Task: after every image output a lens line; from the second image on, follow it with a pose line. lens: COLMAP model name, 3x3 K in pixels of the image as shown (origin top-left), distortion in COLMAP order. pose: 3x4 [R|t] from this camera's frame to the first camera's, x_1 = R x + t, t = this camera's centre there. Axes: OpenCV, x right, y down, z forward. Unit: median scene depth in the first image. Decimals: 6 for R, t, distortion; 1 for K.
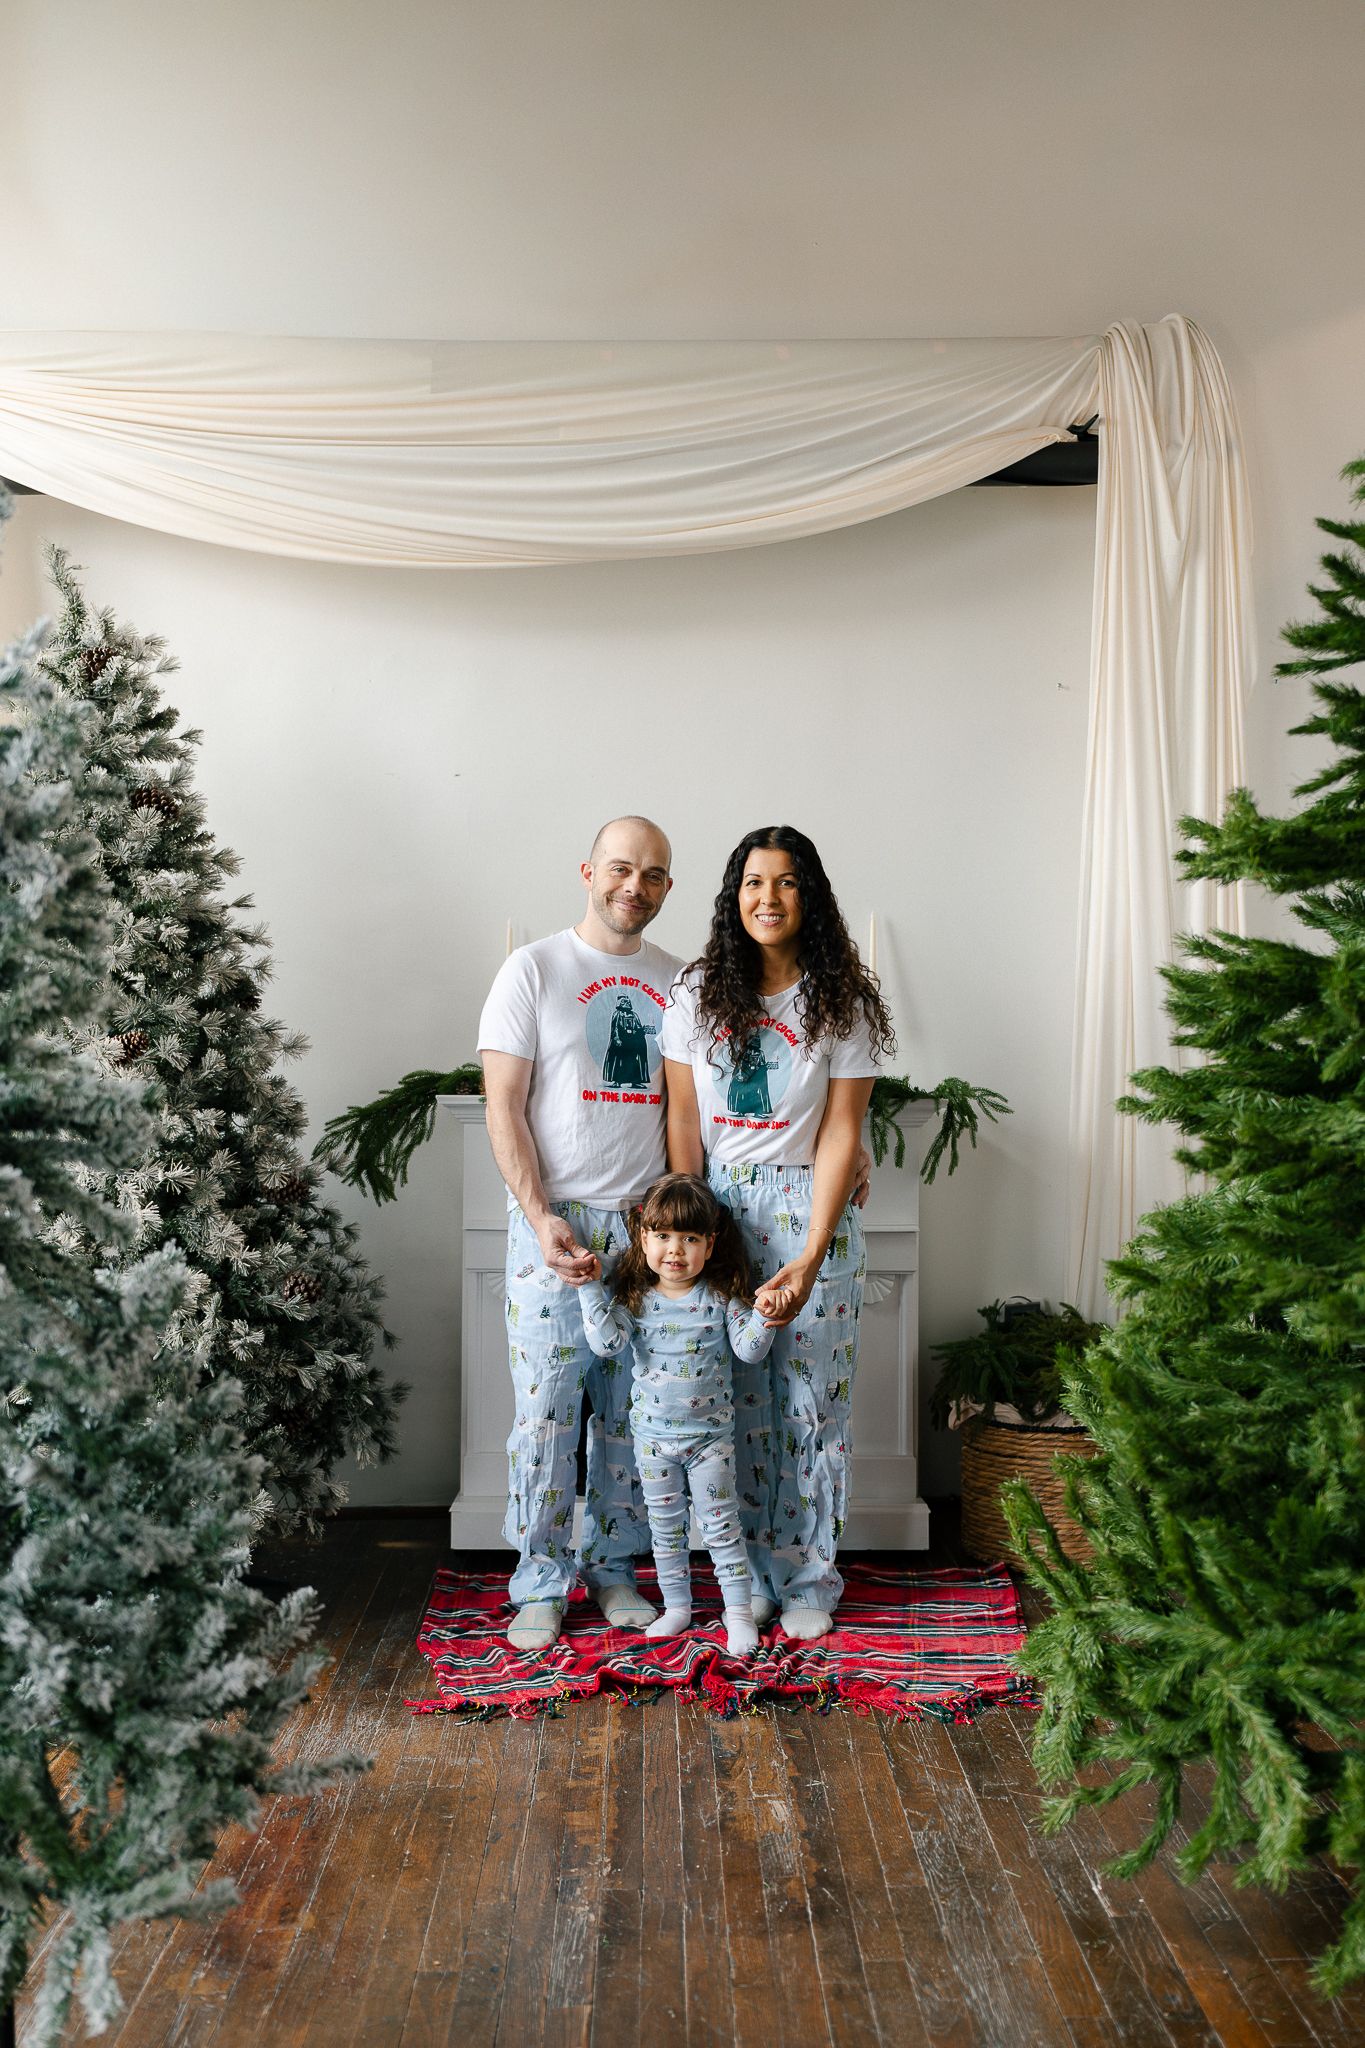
lens RADIAL K [[1663.4, 0, 744.5], [0, 1663.4, 1087.3], [0, 0, 1]] dist [0.006521, -0.001887]
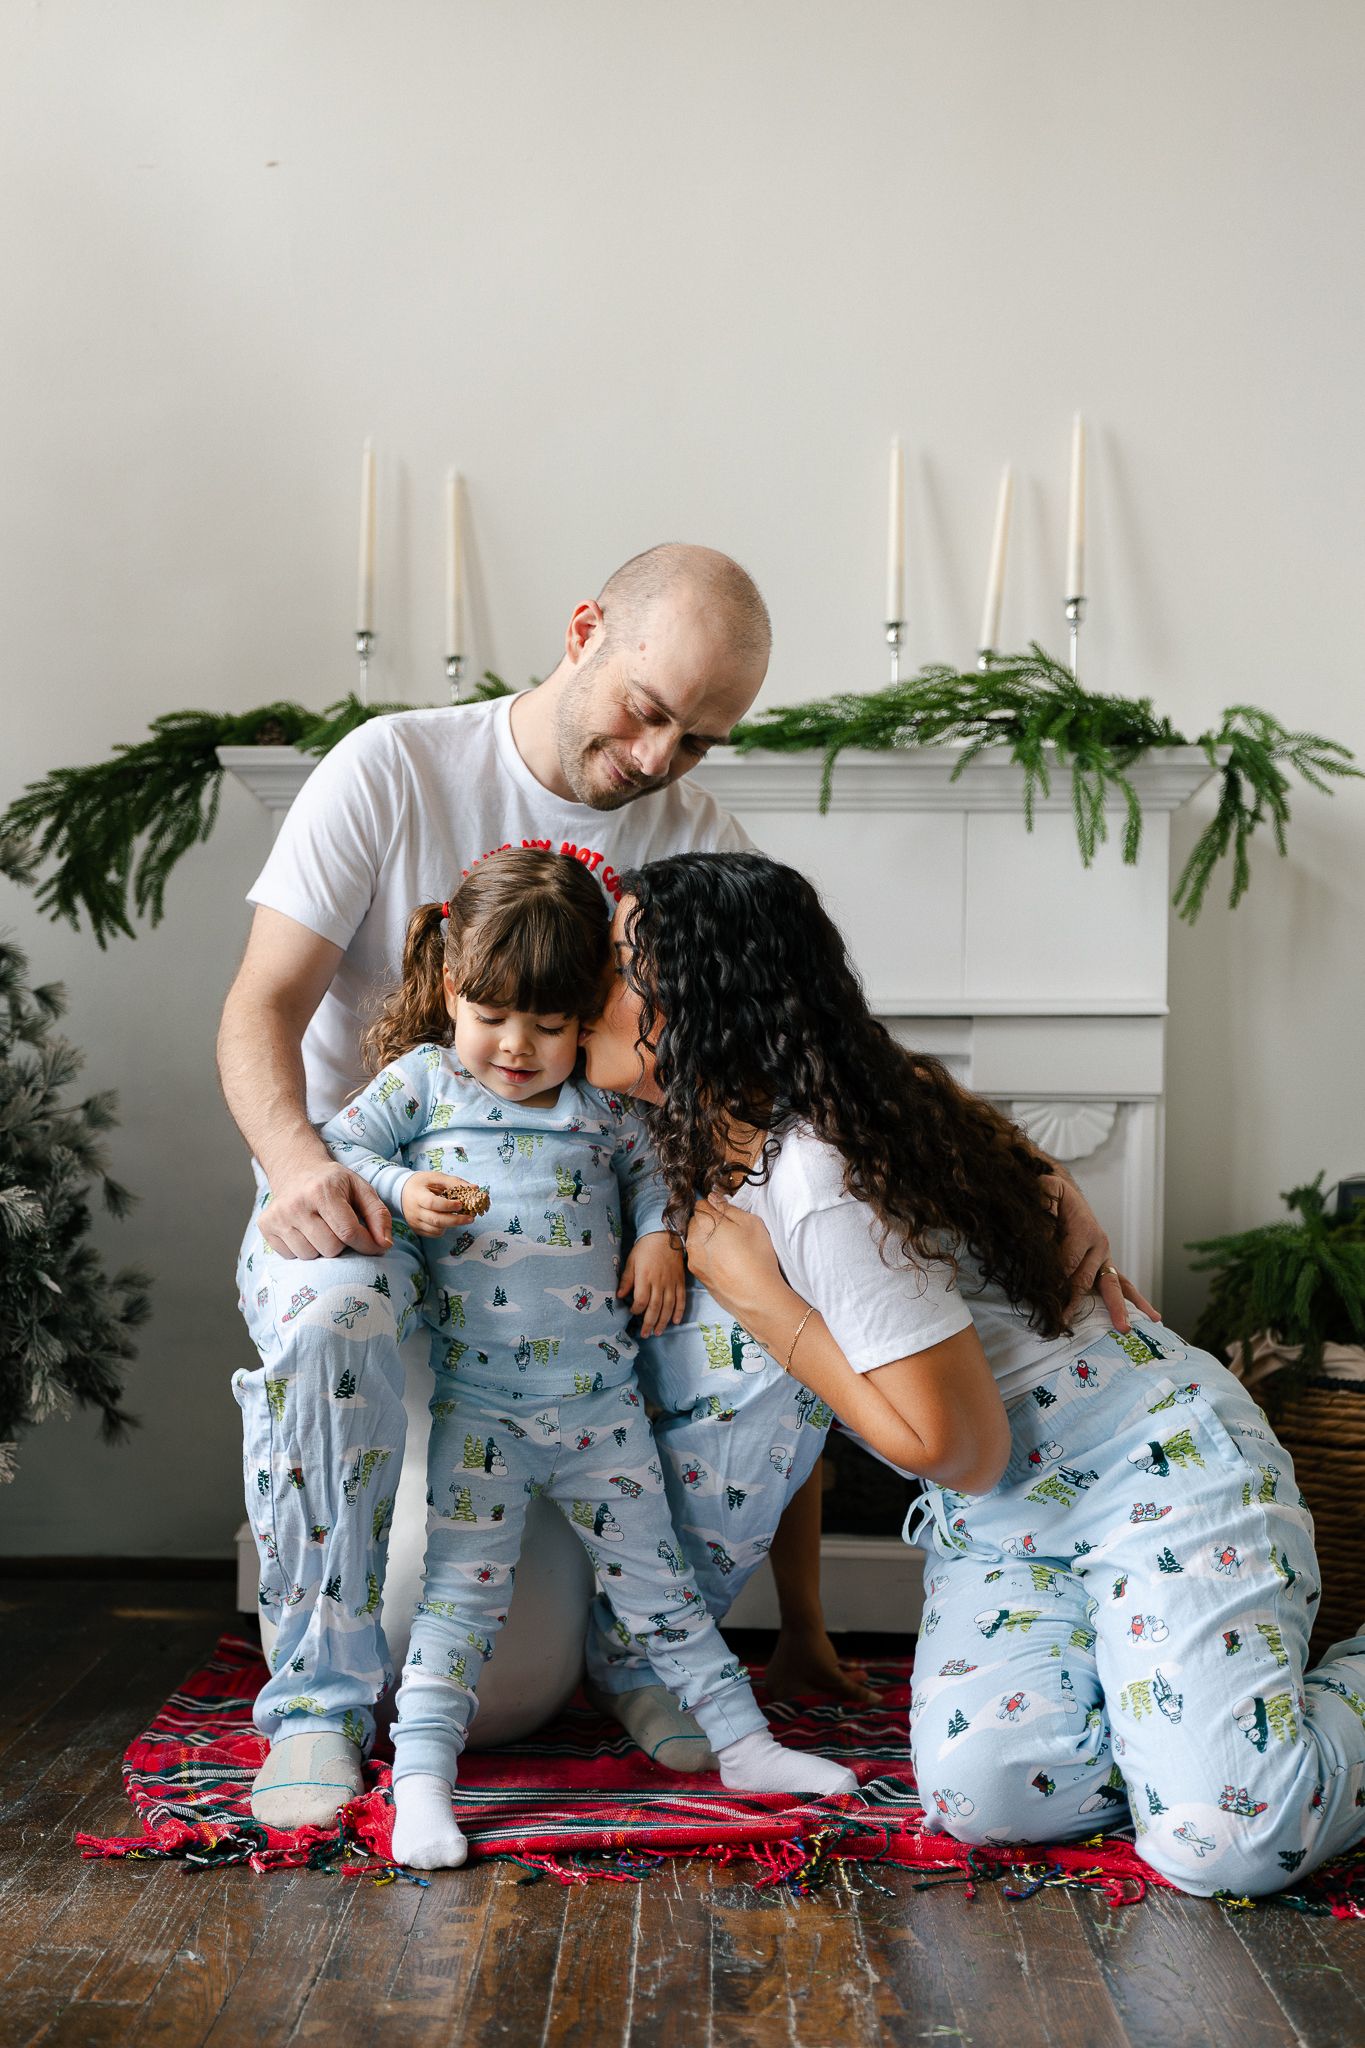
lens RADIAL K [[2514.4, 0, 568.1], [0, 2514.4, 1207.8], [0, 0, 1]] dist [0.016335, 0.020364]
pose [[0.993673, 0.009159, -0.111938, 0.013538], [-0.006026, 0.999581, 0.028293, 0.145031], [0.112150, -0.027440, 0.993312, 0.268552]]
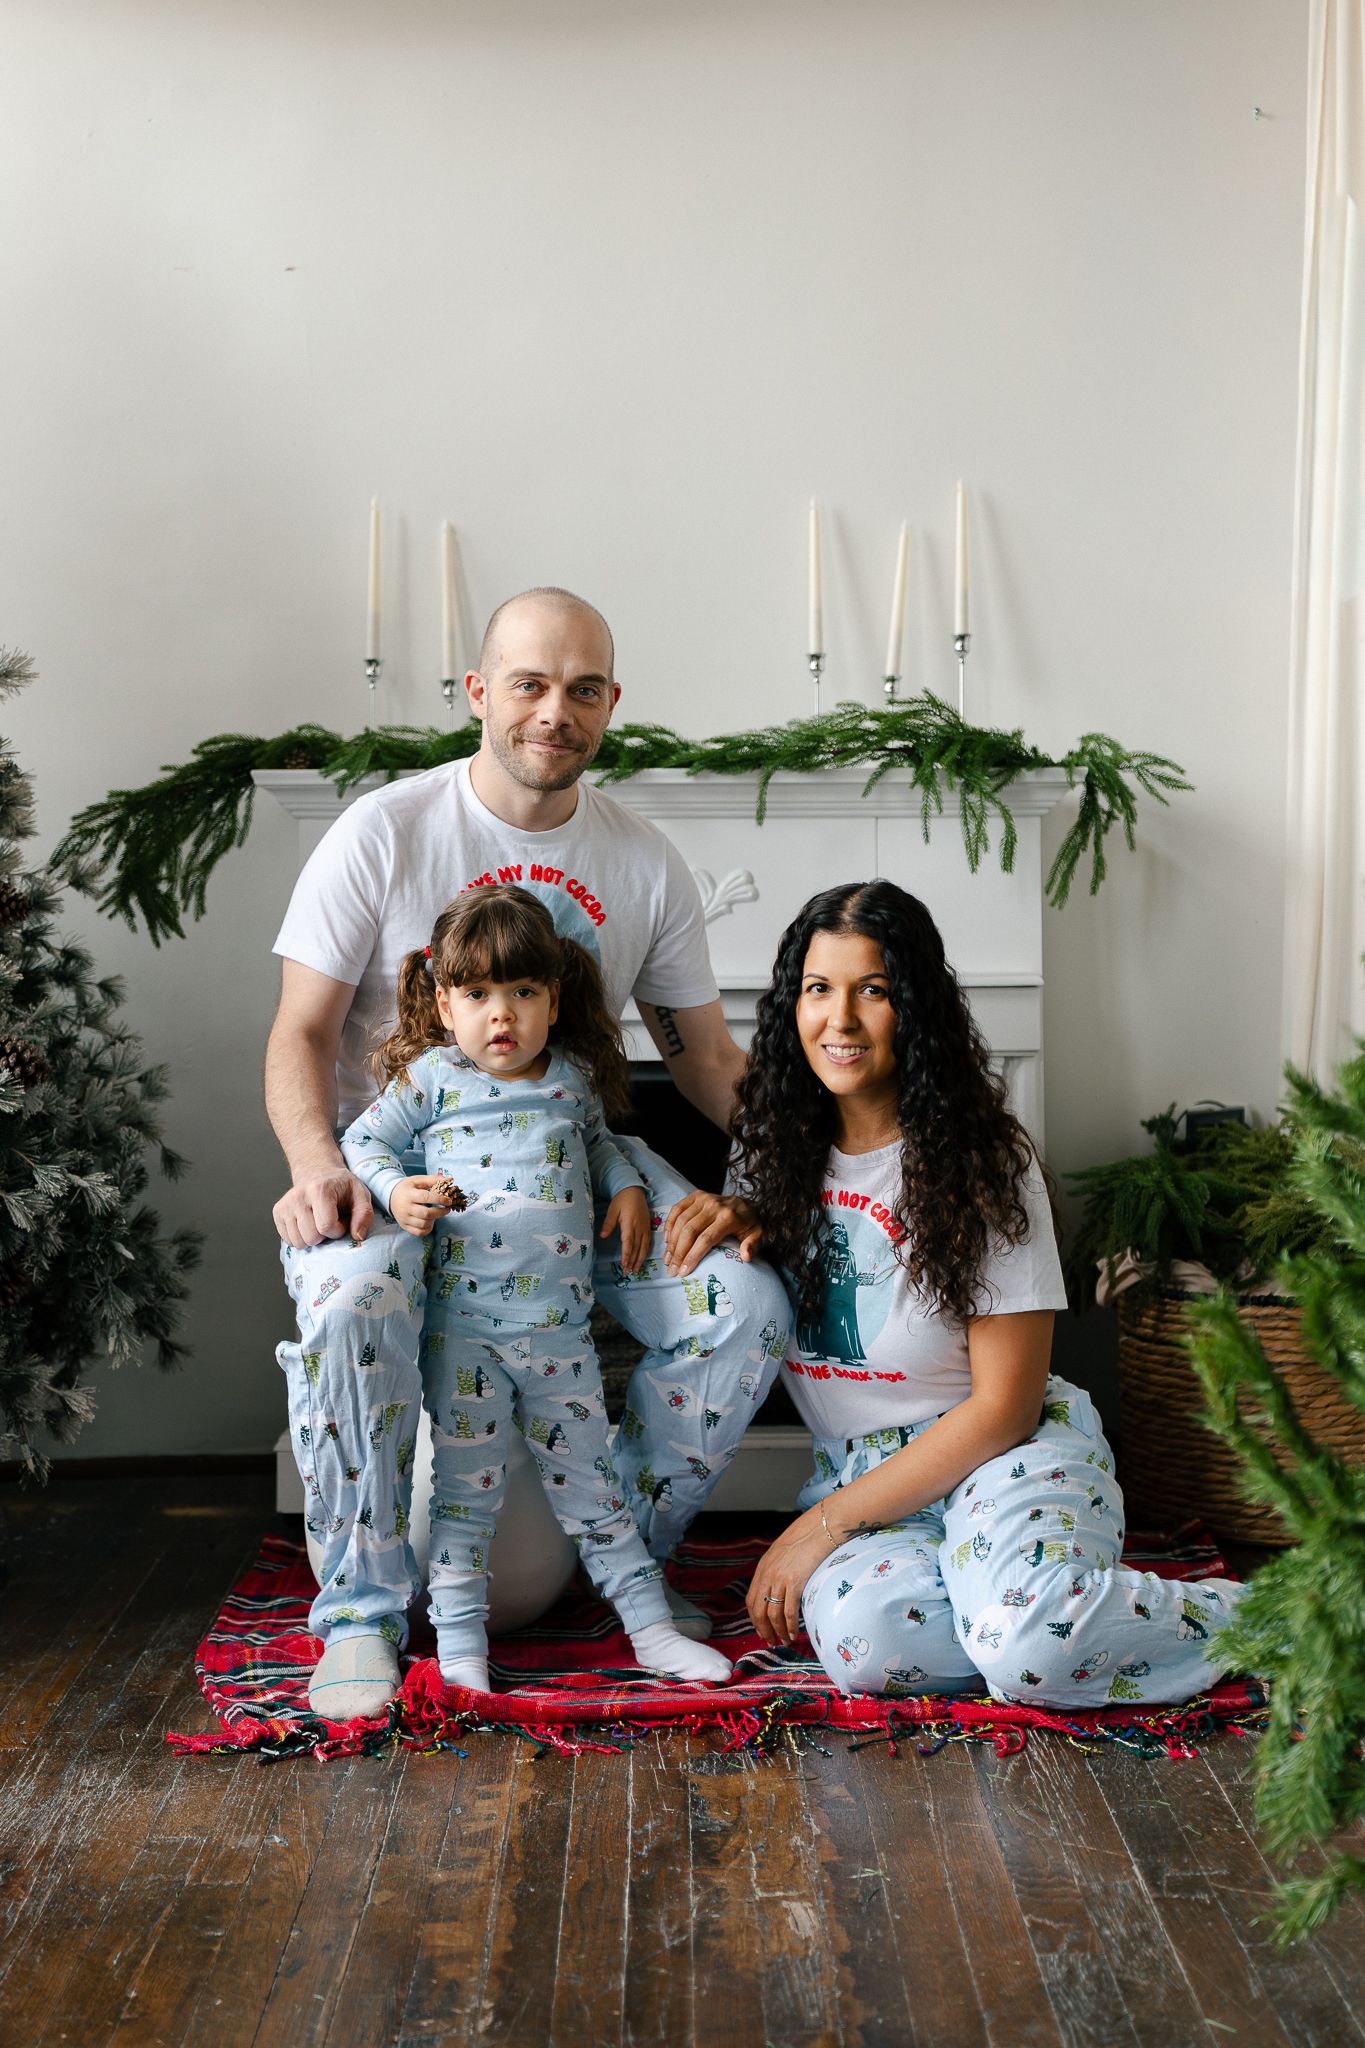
lens RADIAL K [[2428.6, 0, 751.5], [0, 2428.6, 837.9], [0, 0, 1]] dist [0.006743, 0.016683]
pose [[0.999747, -0.012768, -0.018505, 0.017913], [0.012092, 0.999272, -0.036191, 0.074472], [0.018953, 0.035958, 0.999174, 0.124565]]
